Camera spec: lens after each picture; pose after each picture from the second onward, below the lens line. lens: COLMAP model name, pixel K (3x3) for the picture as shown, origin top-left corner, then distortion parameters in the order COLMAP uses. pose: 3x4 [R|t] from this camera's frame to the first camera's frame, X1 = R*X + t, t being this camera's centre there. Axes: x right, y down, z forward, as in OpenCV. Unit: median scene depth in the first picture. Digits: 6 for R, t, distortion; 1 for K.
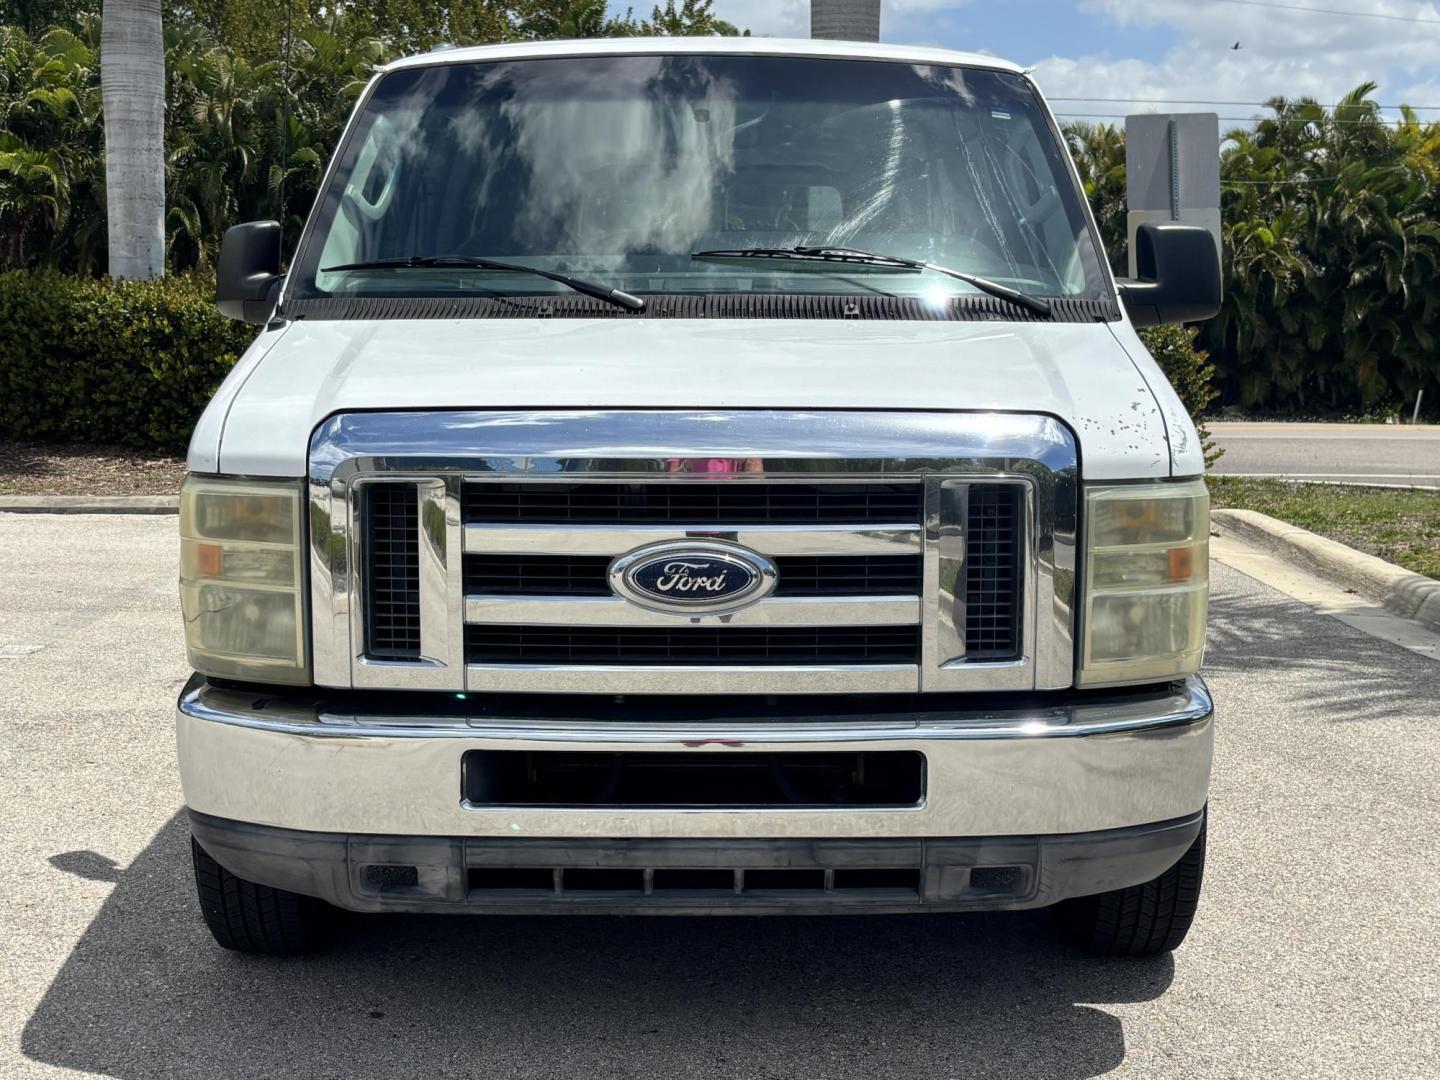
lens RADIAL K [[2000.6, 0, 724.0], [0, 2000.6, 543.5], [0, 0, 1]] dist [0.041477, 0.000000]
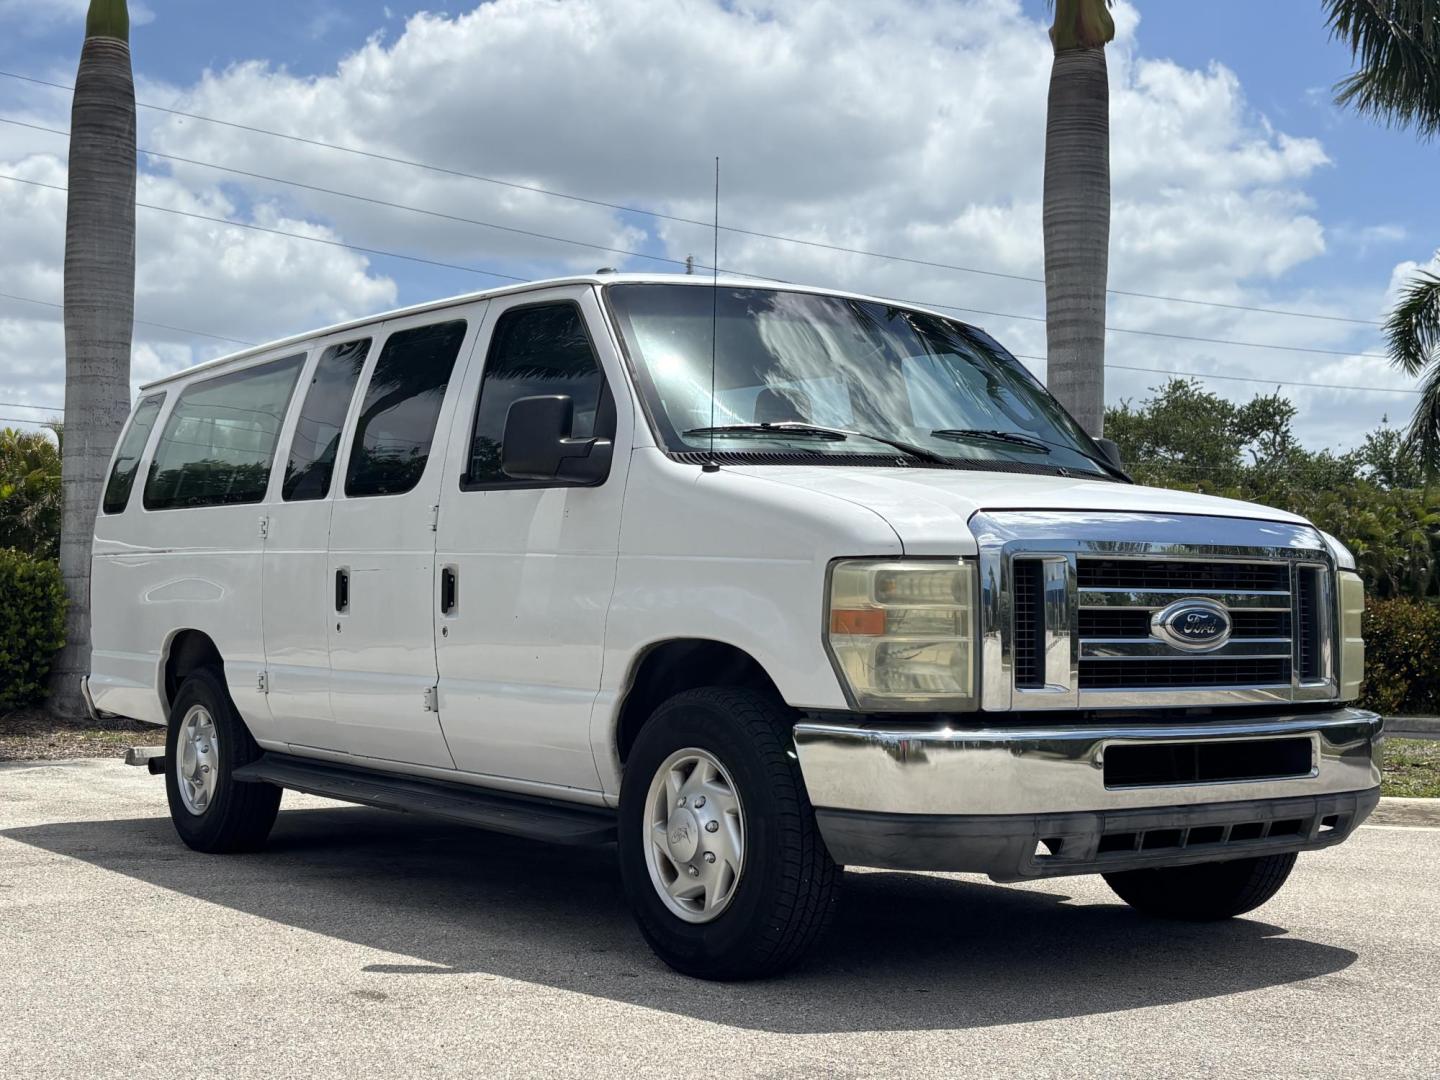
lens RADIAL K [[2000.6, 0, 712.9], [0, 2000.6, 541.9], [0, 0, 1]] dist [0.041477, 0.000000]
pose [[0.815951, 0.022418, 0.577687, -1.140444], [0.071779, 0.987588, -0.139709, 0.134758], [-0.573648, 0.155461, 0.804213, 0.005169]]
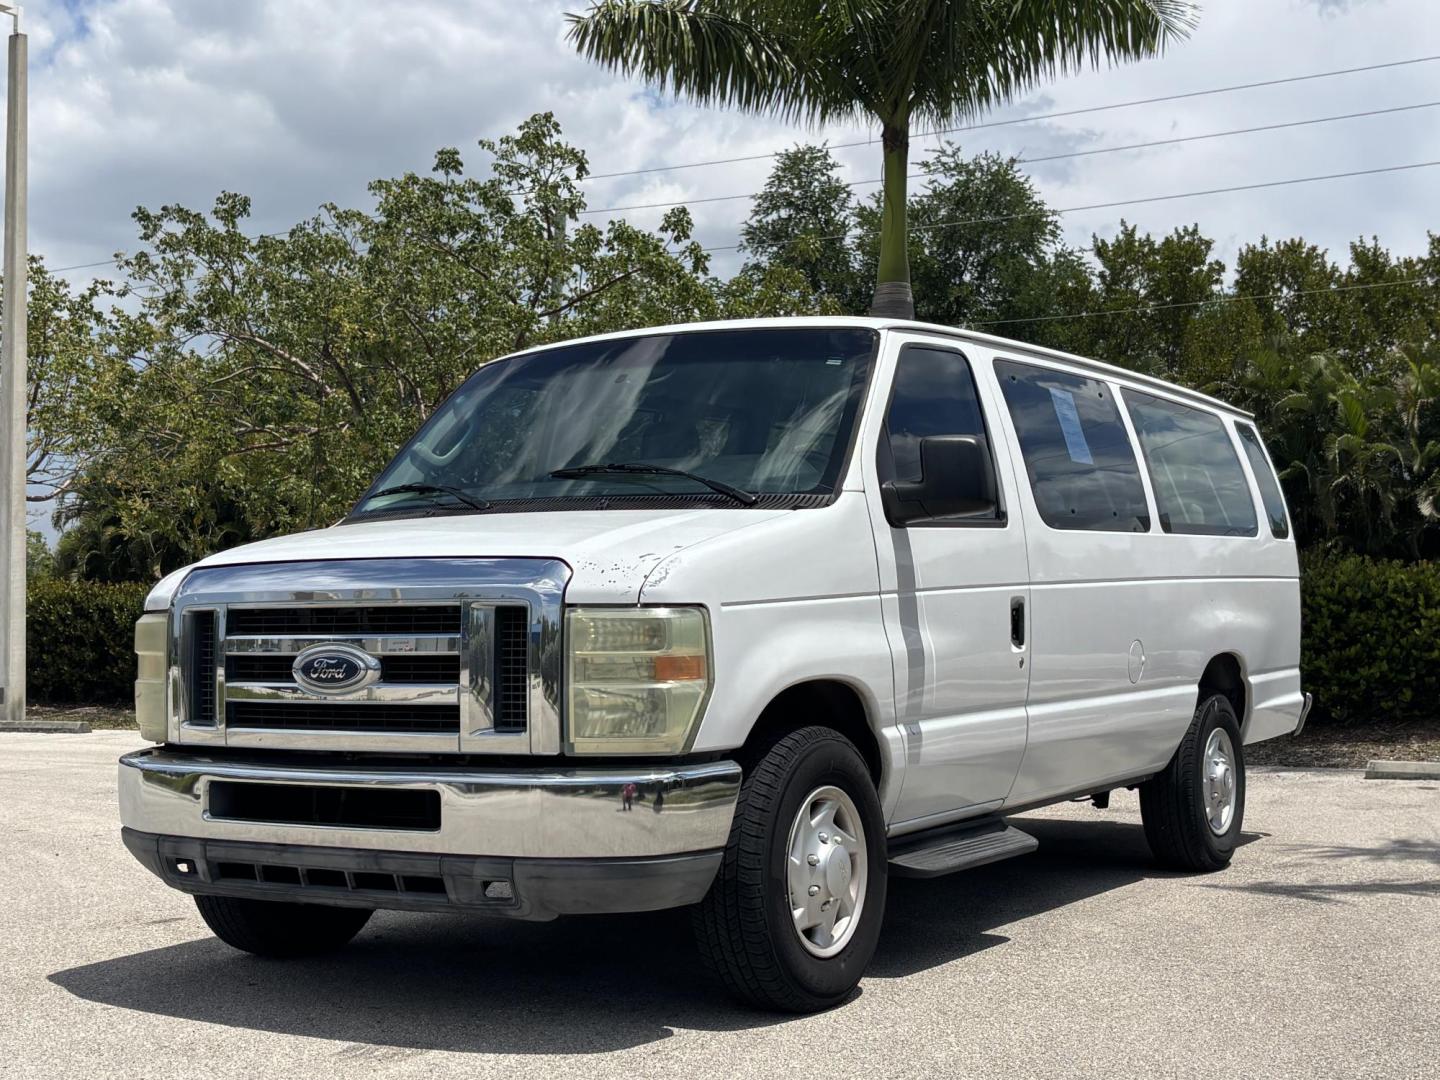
lens RADIAL K [[2000.6, 0, 695.9], [0, 2000.6, 485.4], [0, 0, 1]] dist [0.041477, 0.000000]
pose [[0.853430, -0.043626, -0.519379, 0.986004], [-0.055362, 0.983266, -0.173560, 0.124377], [0.518259, 0.176876, 0.836733, -0.139978]]
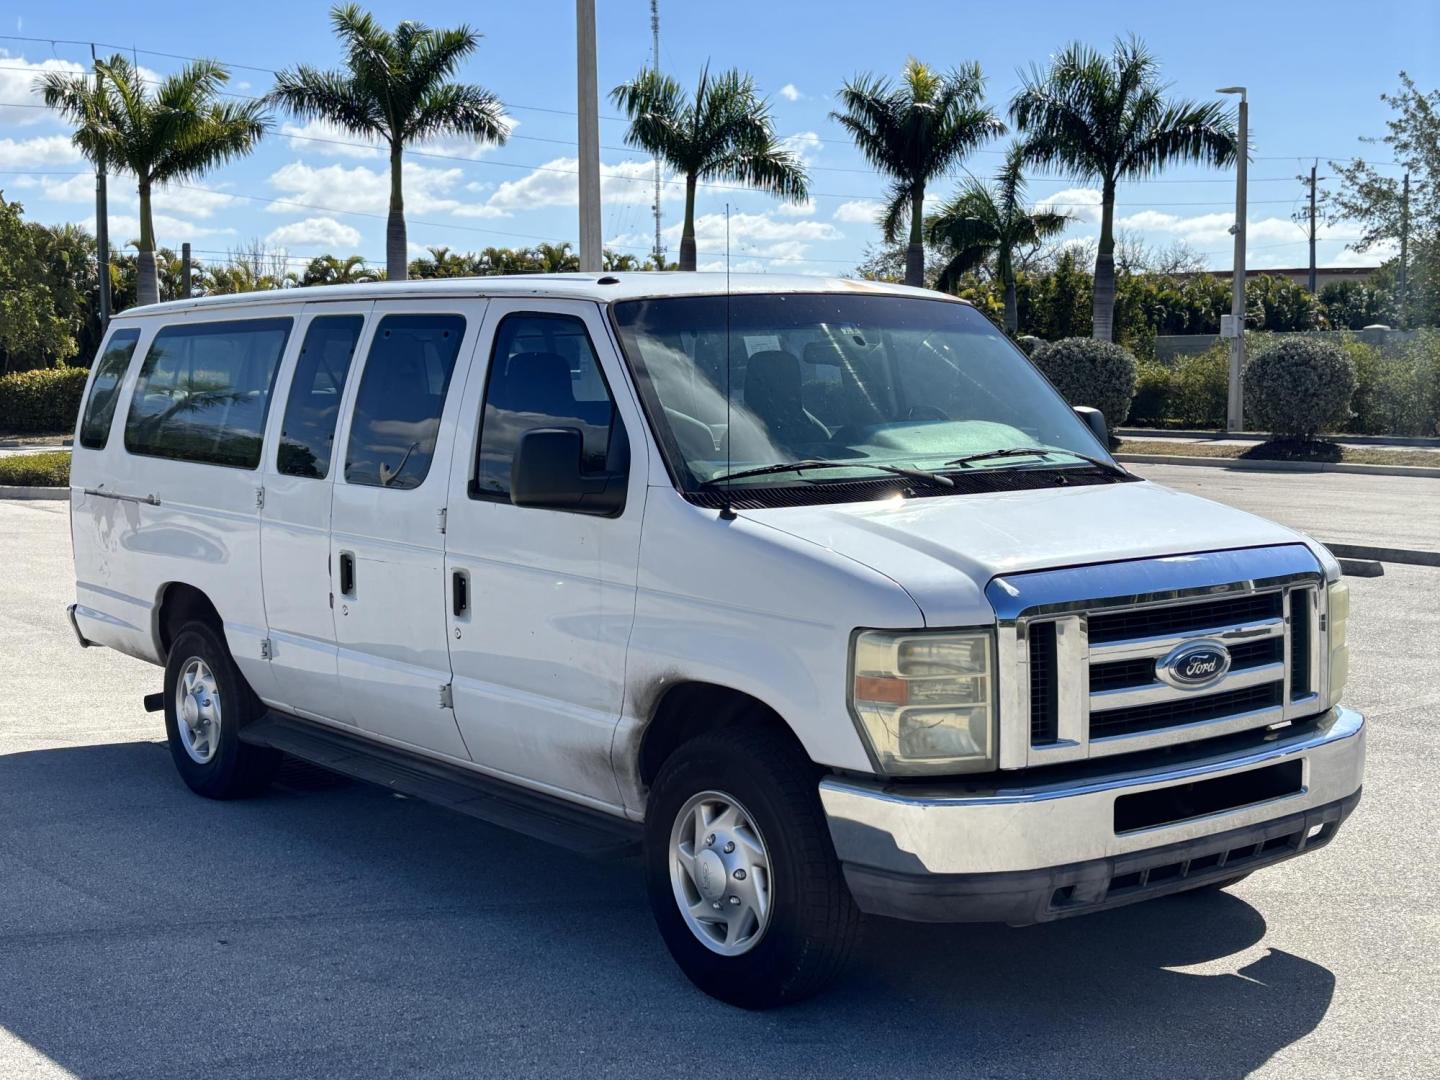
lens RADIAL K [[2000.6, 0, 722.6], [0, 2000.6, 543.2], [0, 0, 1]] dist [0.041477, 0.000000]
pose [[0.791497, -0.068417, 0.607332, -1.216859], [0.095126, 0.995395, -0.011839, -0.091260], [-0.603725, 0.067144, 0.794360, -0.015130]]
